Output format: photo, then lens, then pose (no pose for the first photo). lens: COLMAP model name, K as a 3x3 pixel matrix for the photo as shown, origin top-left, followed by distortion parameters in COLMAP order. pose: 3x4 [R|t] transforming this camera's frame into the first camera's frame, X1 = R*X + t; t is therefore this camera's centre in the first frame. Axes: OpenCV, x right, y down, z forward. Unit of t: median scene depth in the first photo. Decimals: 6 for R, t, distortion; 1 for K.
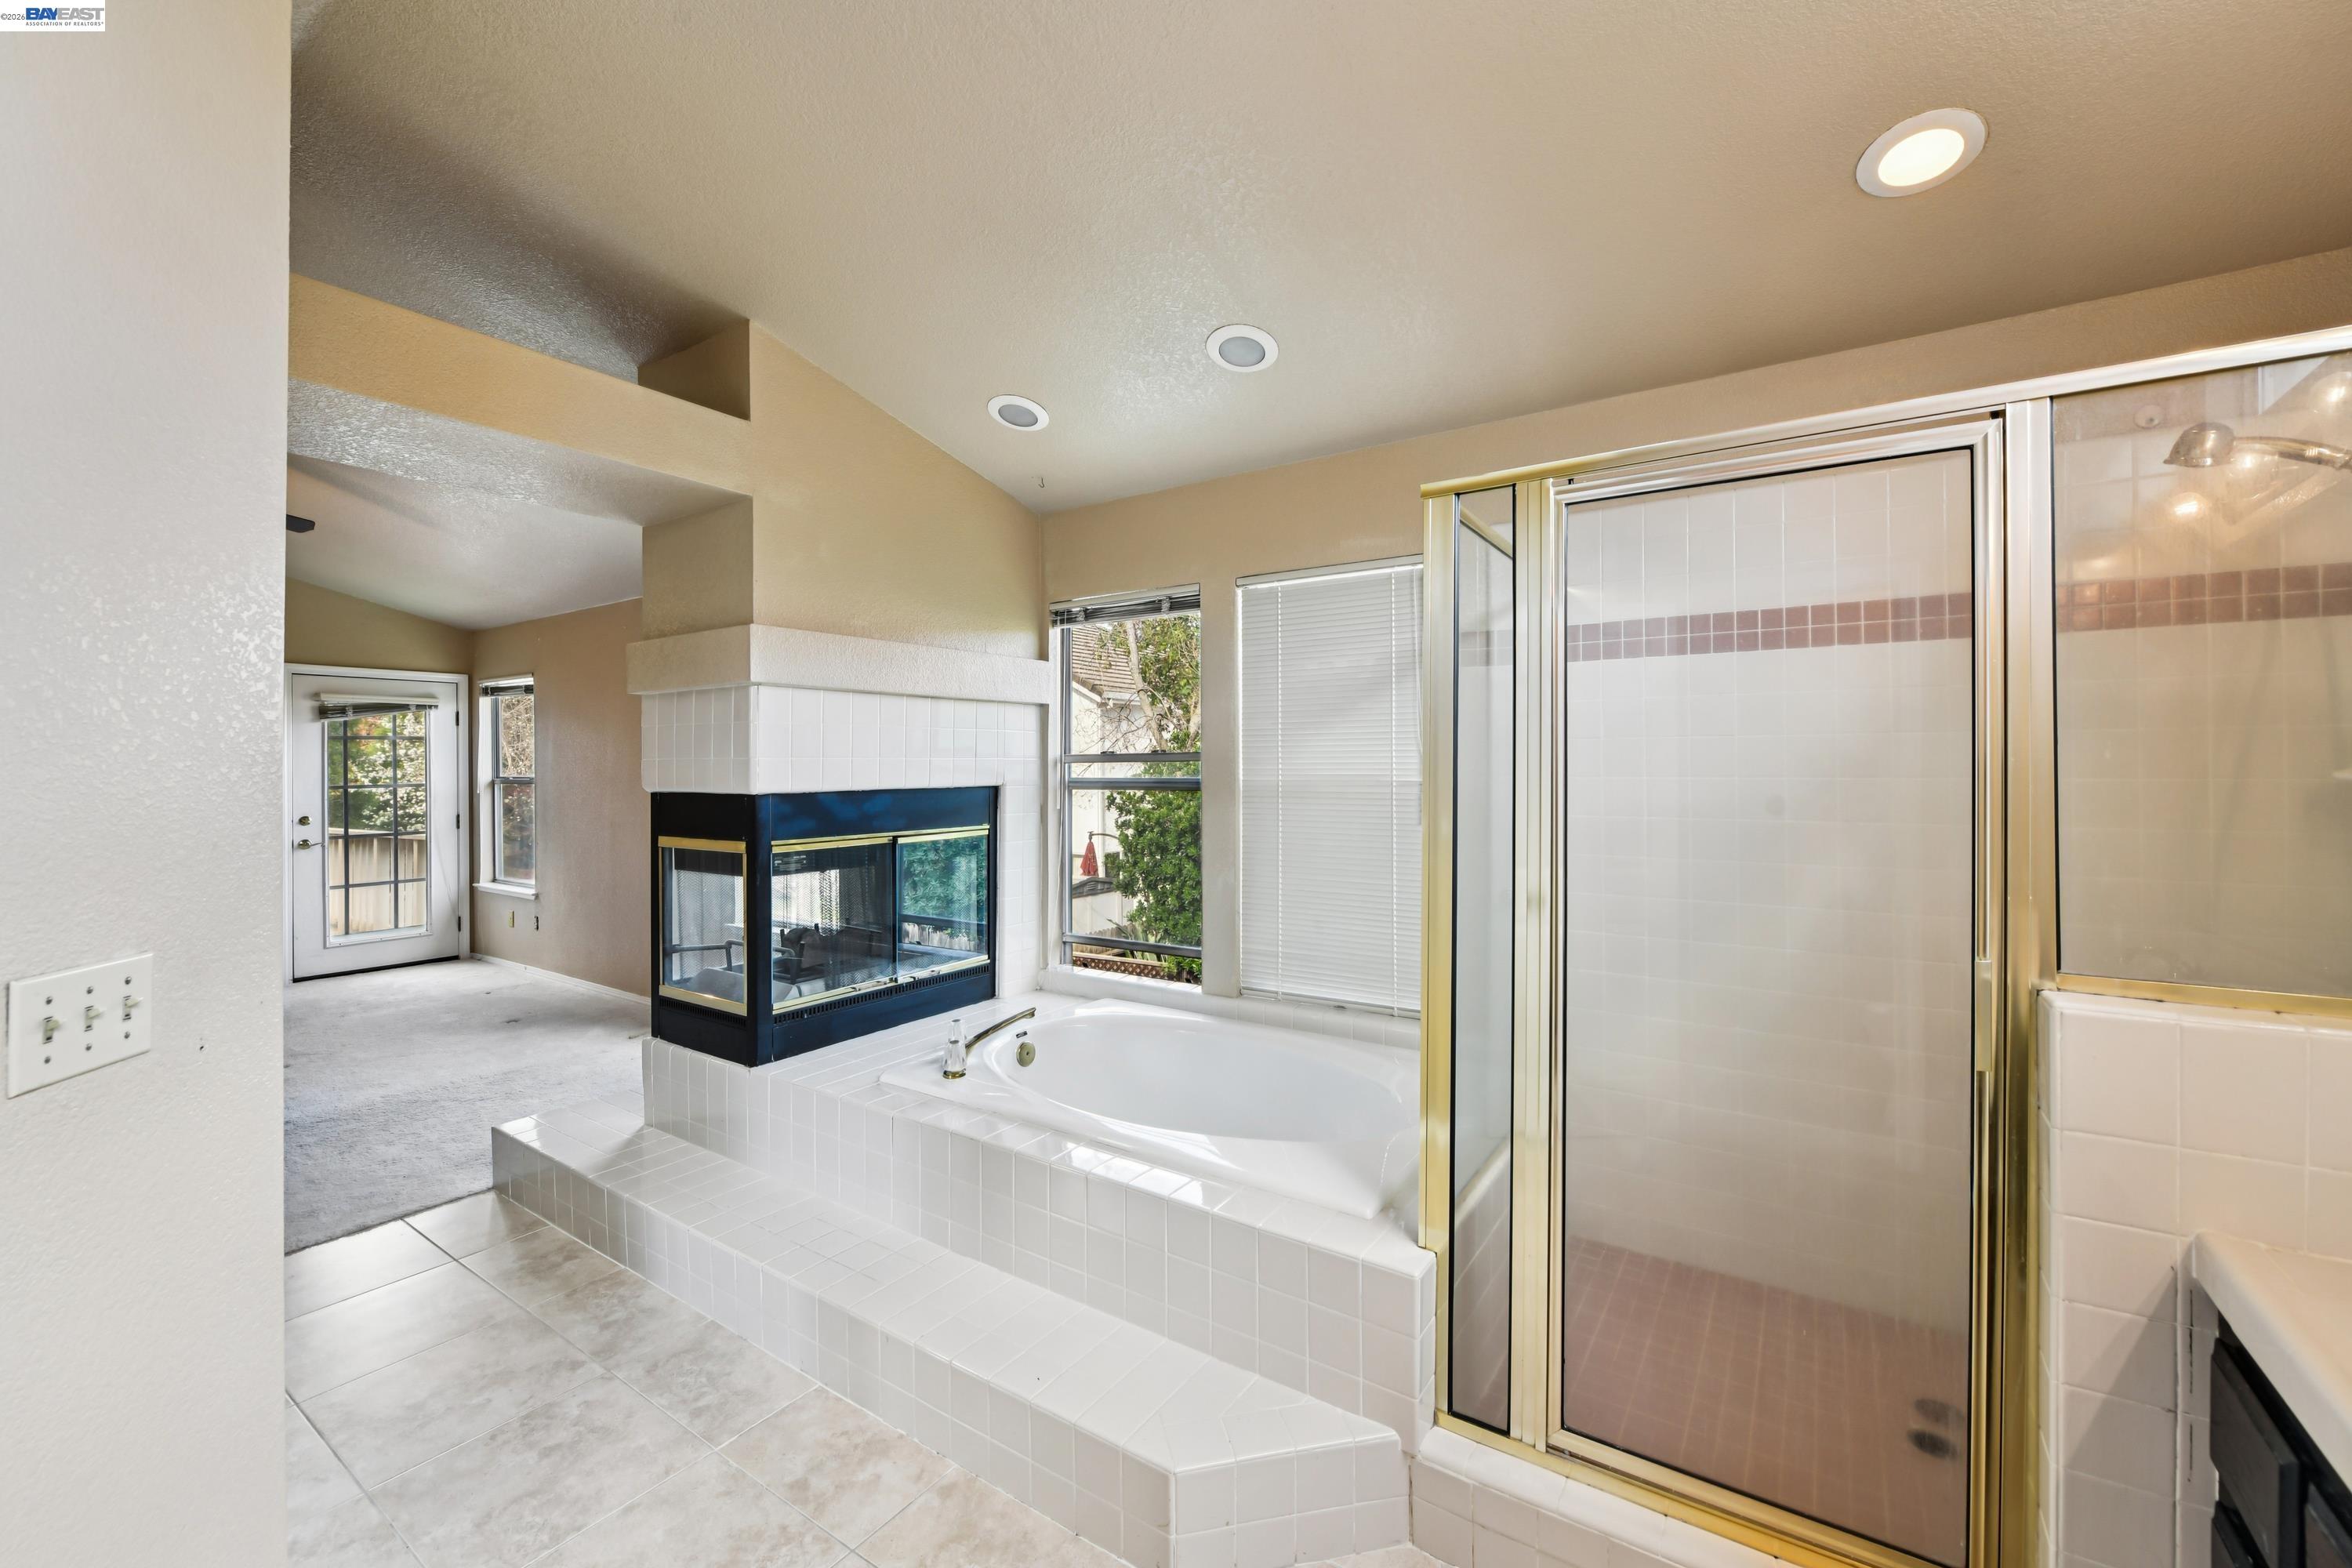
lens RADIAL K [[937.8, 0, 1196.4], [0, 937.8, 765.5], [0, 0, 1]] dist [-0.009598, -0.000692]
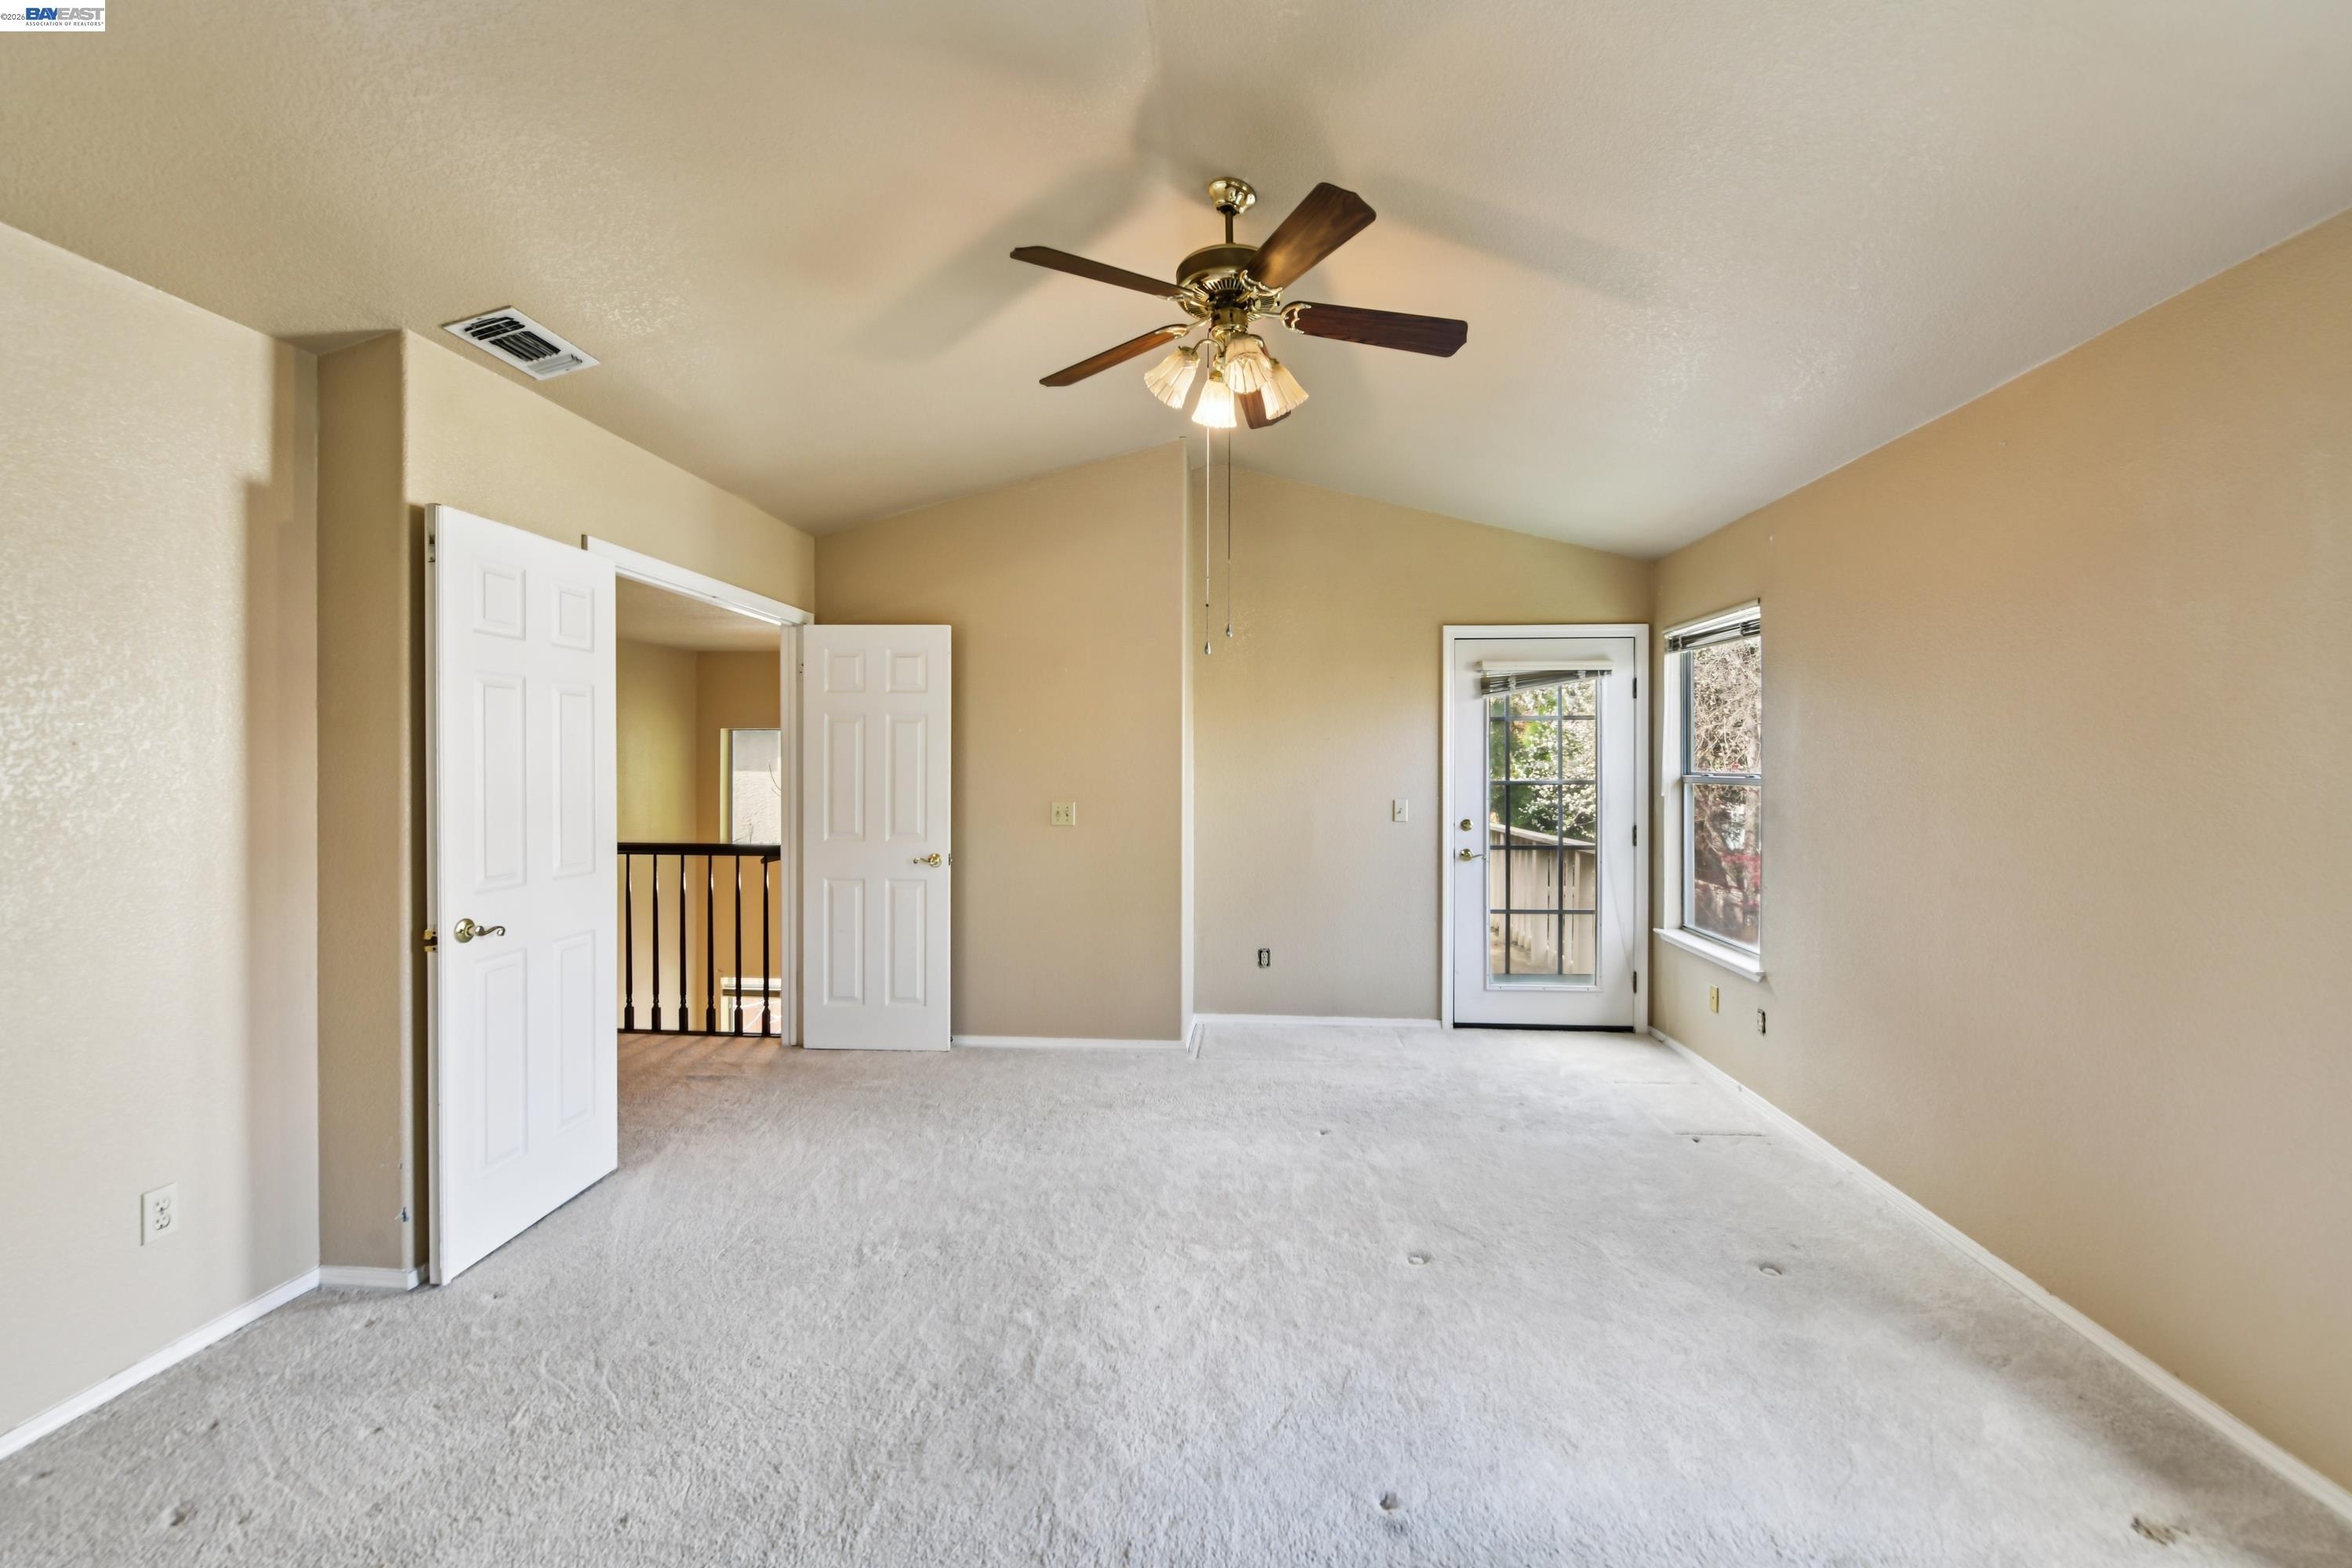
lens RADIAL K [[937.8, 0, 1188.1], [0, 937.8, 765.5], [0, 0, 1]] dist [-0.009598, -0.000692]
pose [[0.484316, 0.008329, -0.874854, -0.349768], [-0.002351, 0.999963, 0.008219, 0.002628], [0.874890, -0.001924, 0.484317, 0.376909]]
